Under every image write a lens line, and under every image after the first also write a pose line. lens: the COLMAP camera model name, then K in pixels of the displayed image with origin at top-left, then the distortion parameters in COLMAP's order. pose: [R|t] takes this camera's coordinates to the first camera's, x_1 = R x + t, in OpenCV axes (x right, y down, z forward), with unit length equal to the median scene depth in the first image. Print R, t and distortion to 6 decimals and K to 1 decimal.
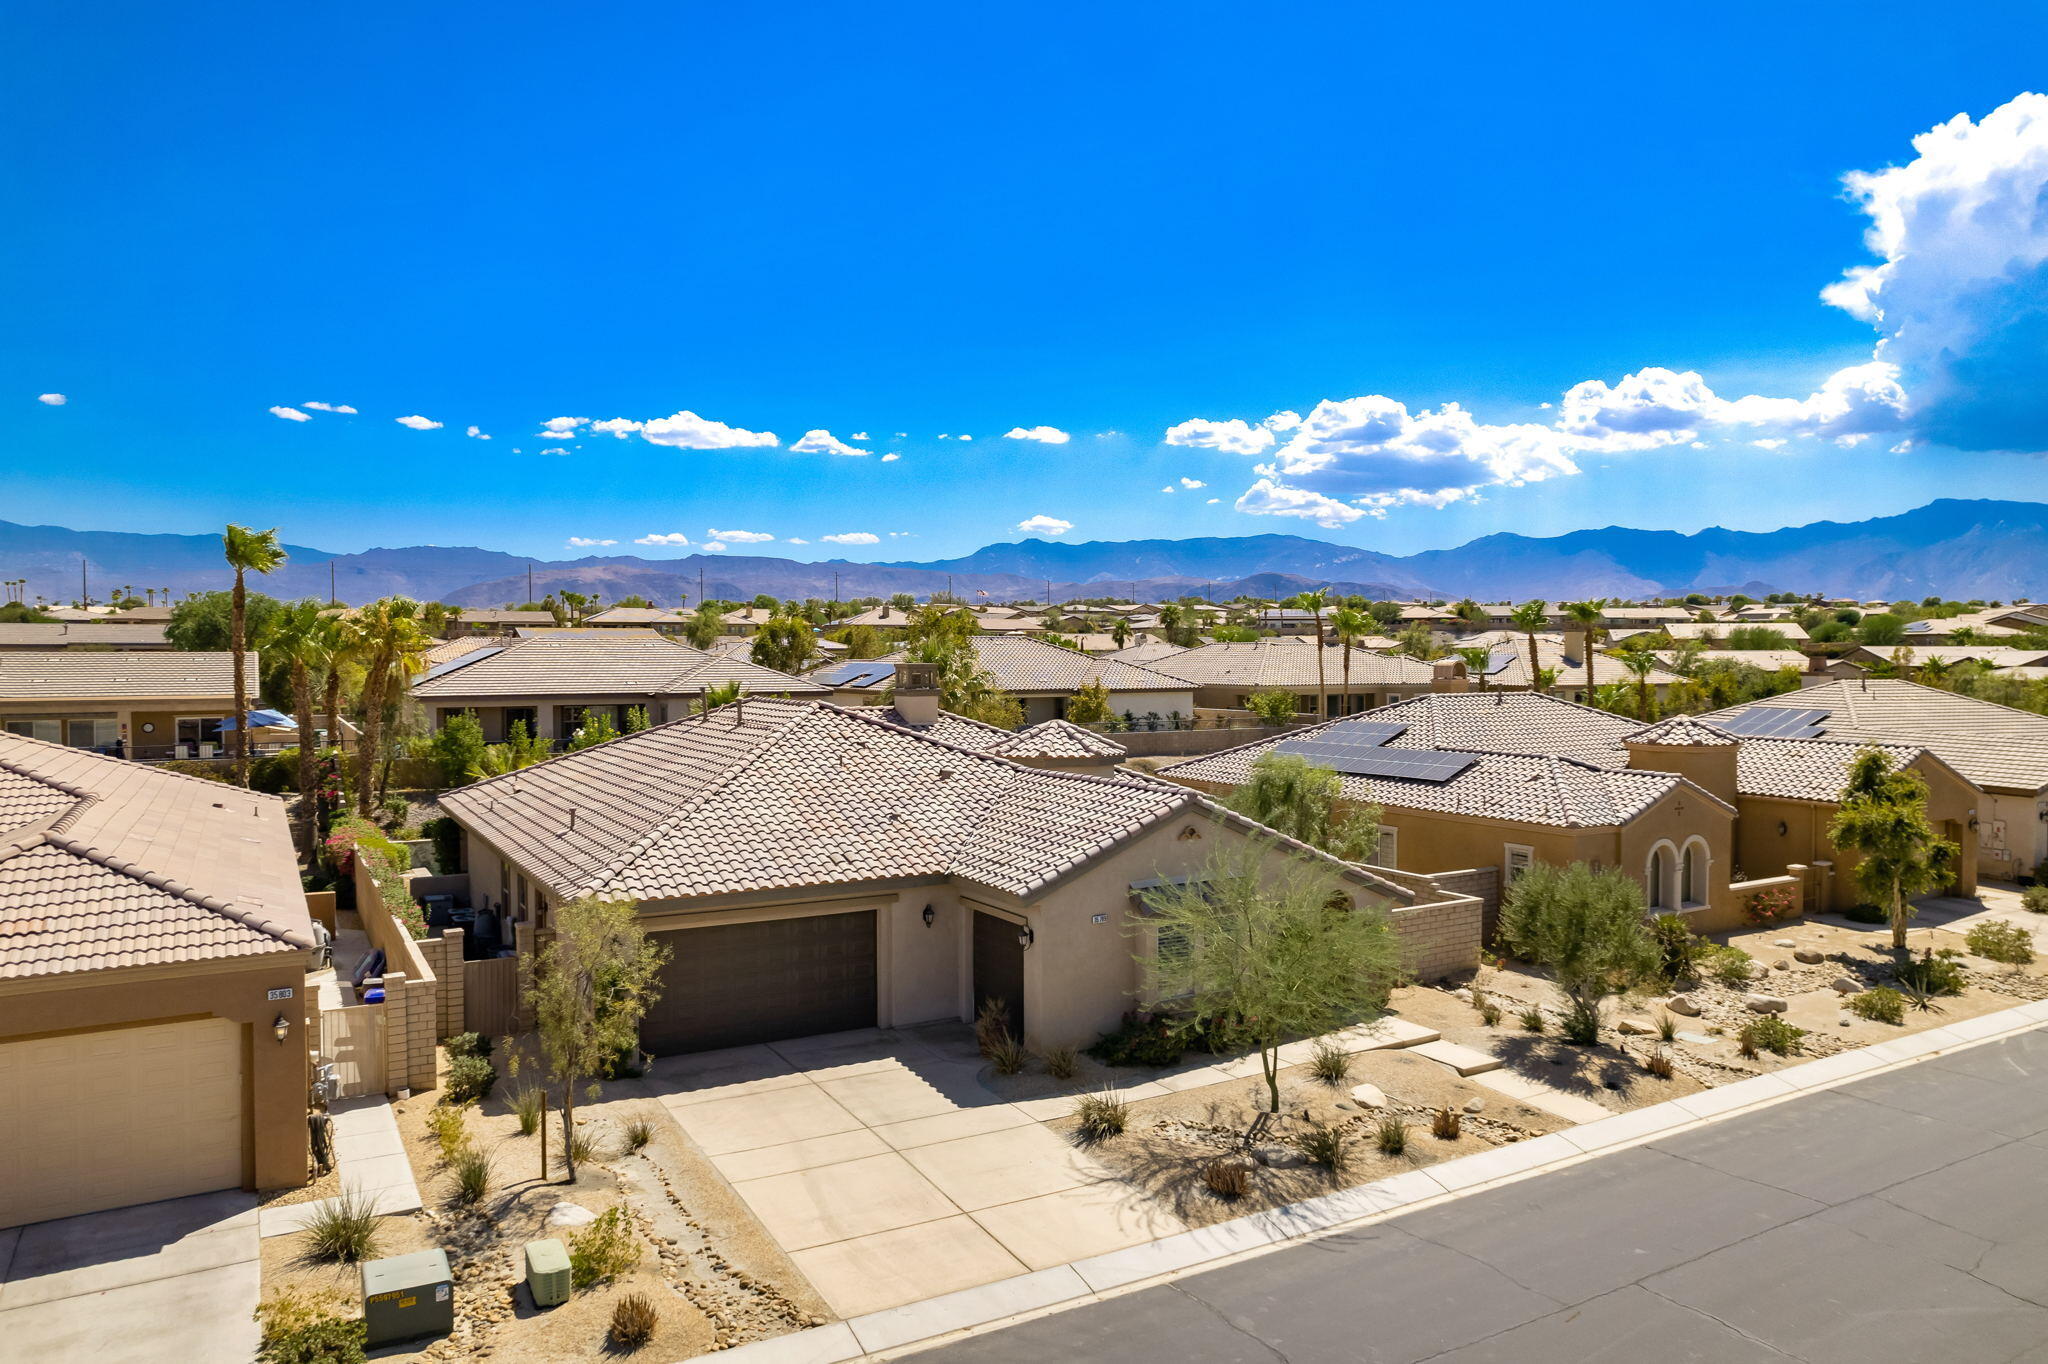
lens RADIAL K [[1354.3, 0, 1018.4], [0, 1354.3, 673.4], [0, 0, 1]] dist [-0.049907, 0.036911]
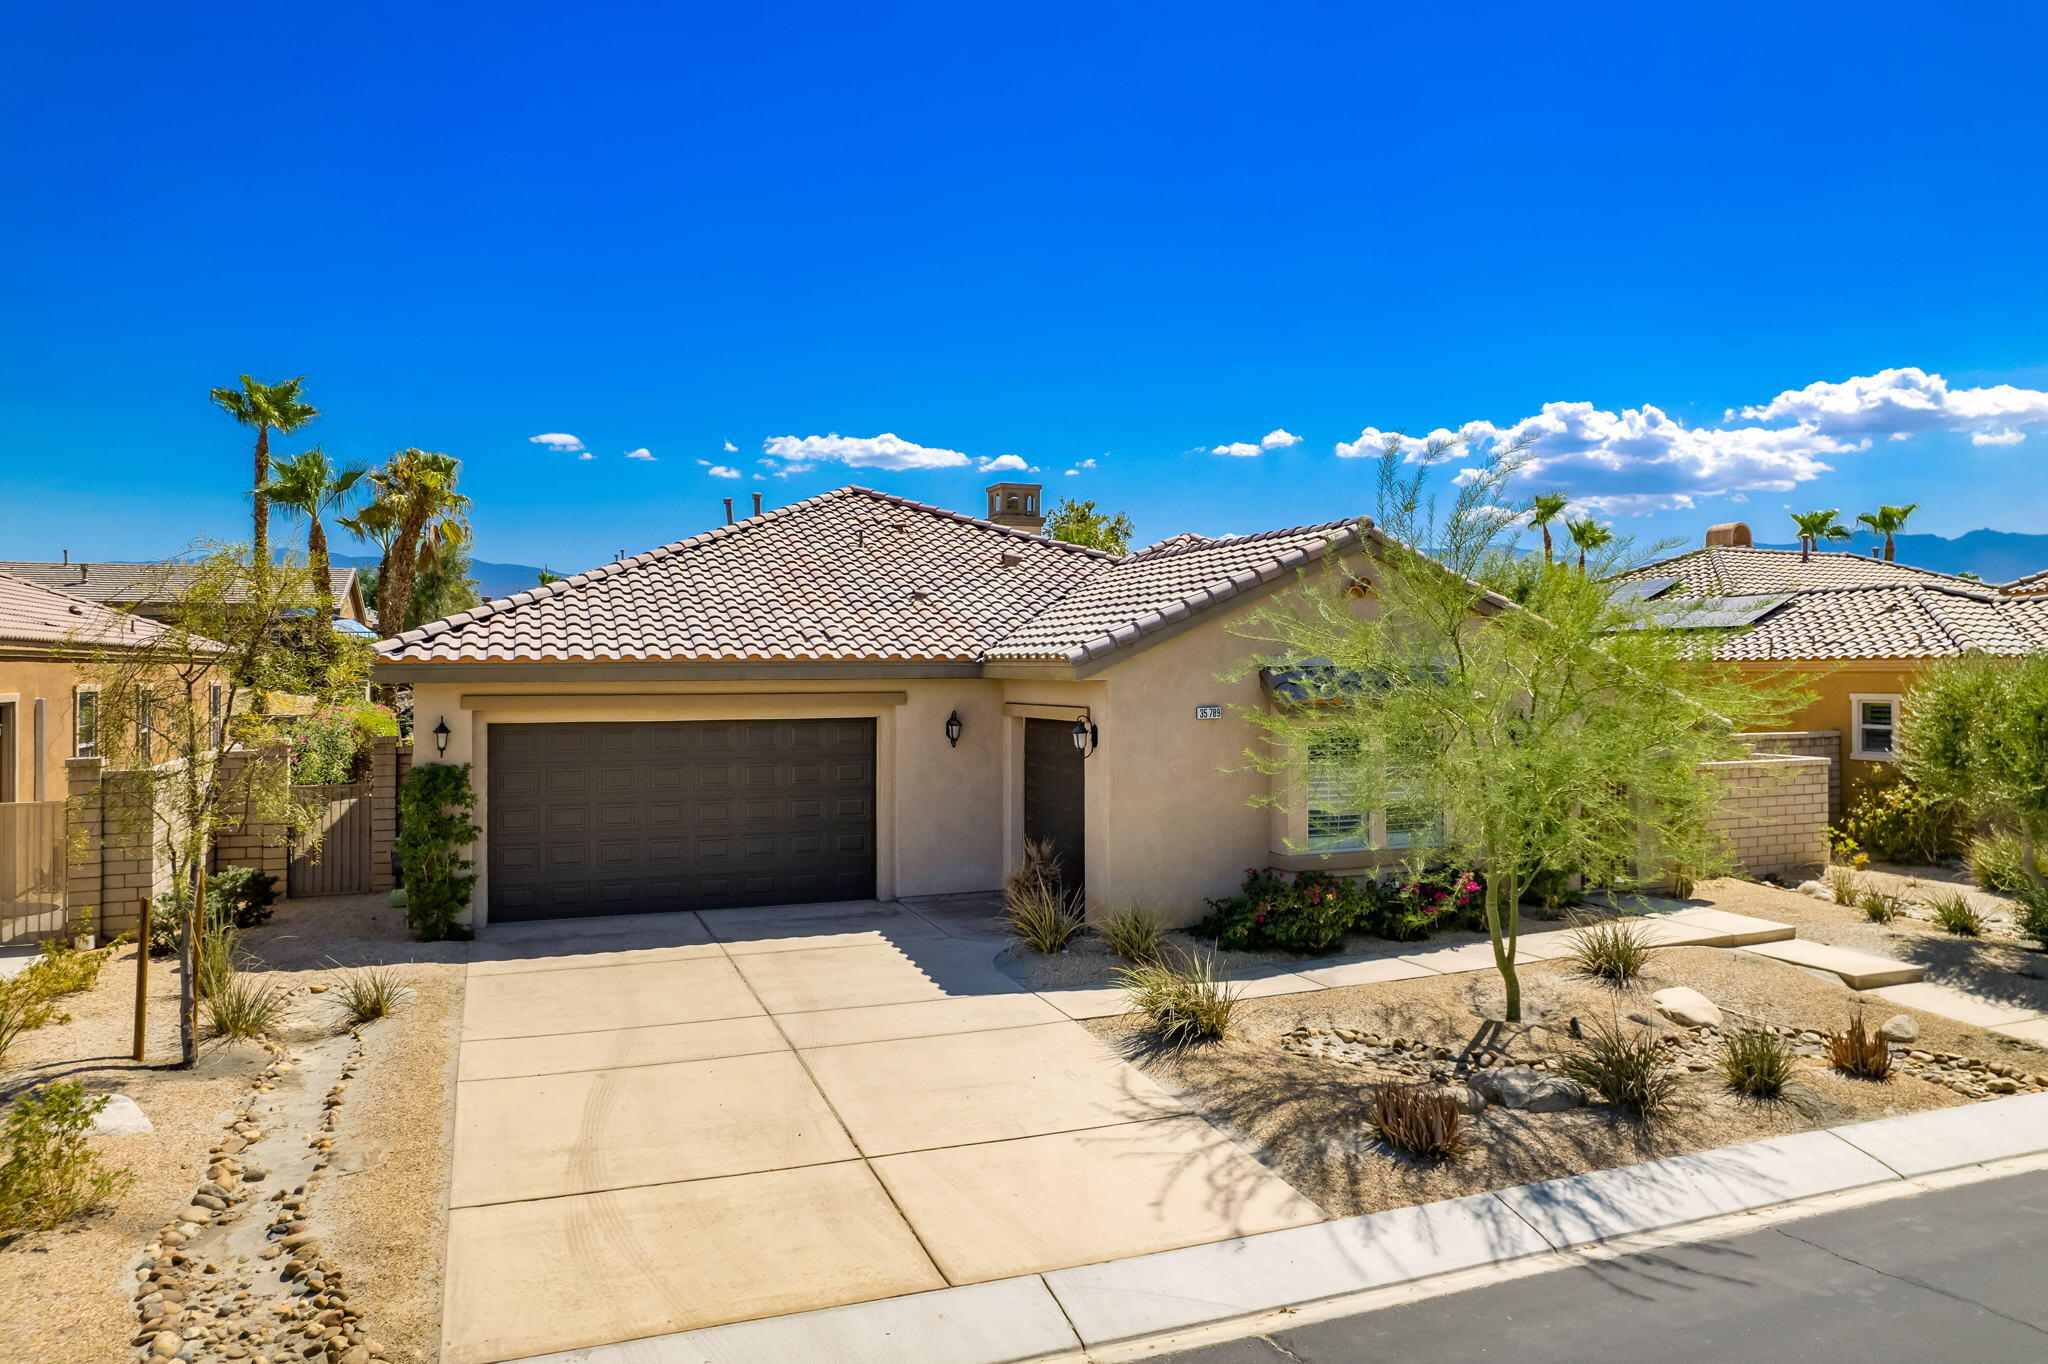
lens RADIAL K [[1354.3, 0, 1030.6], [0, 1354.3, 664.6], [0, 0, 1]] dist [-0.049907, 0.036911]
pose [[0.990390, 0.002745, -0.138273, 0.068924], [-0.004974, 0.999863, -0.015776, 0.182189], [0.138210, 0.016313, 0.990269, 0.413985]]
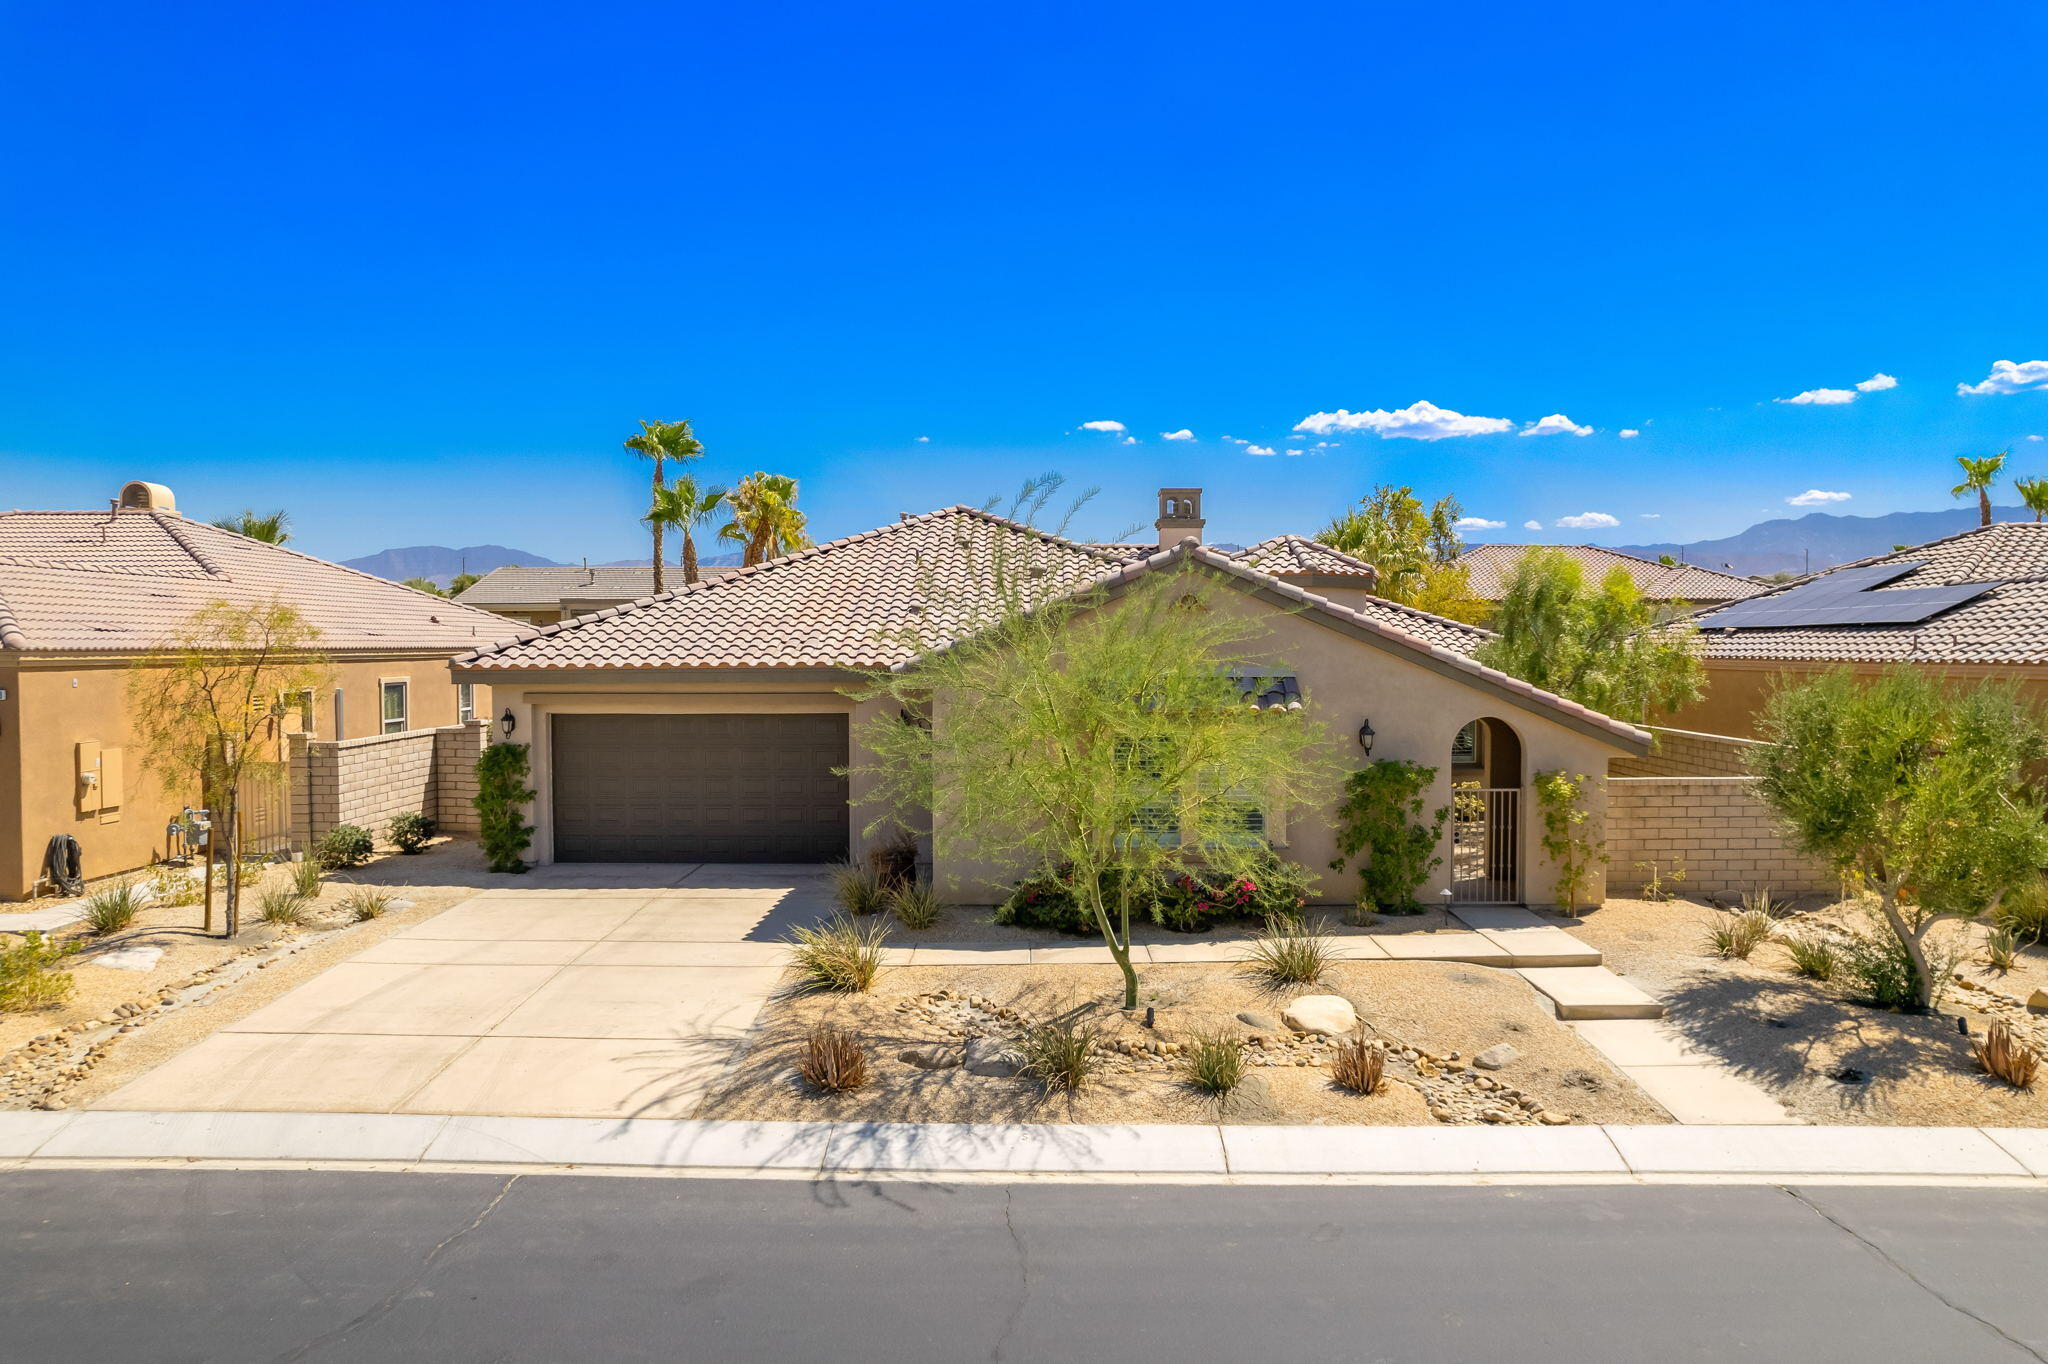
lens RADIAL K [[1312.6, 0, 1011.4], [0, 1312.6, 699.2], [0, 0, 1]] dist [-0.038635, 0.023744]
pose [[0.860593, 0.025600, -0.508649, 0.421849], [-0.009396, 0.999364, 0.034400, 0.159469], [0.509207, -0.024825, 0.860286, 0.447895]]
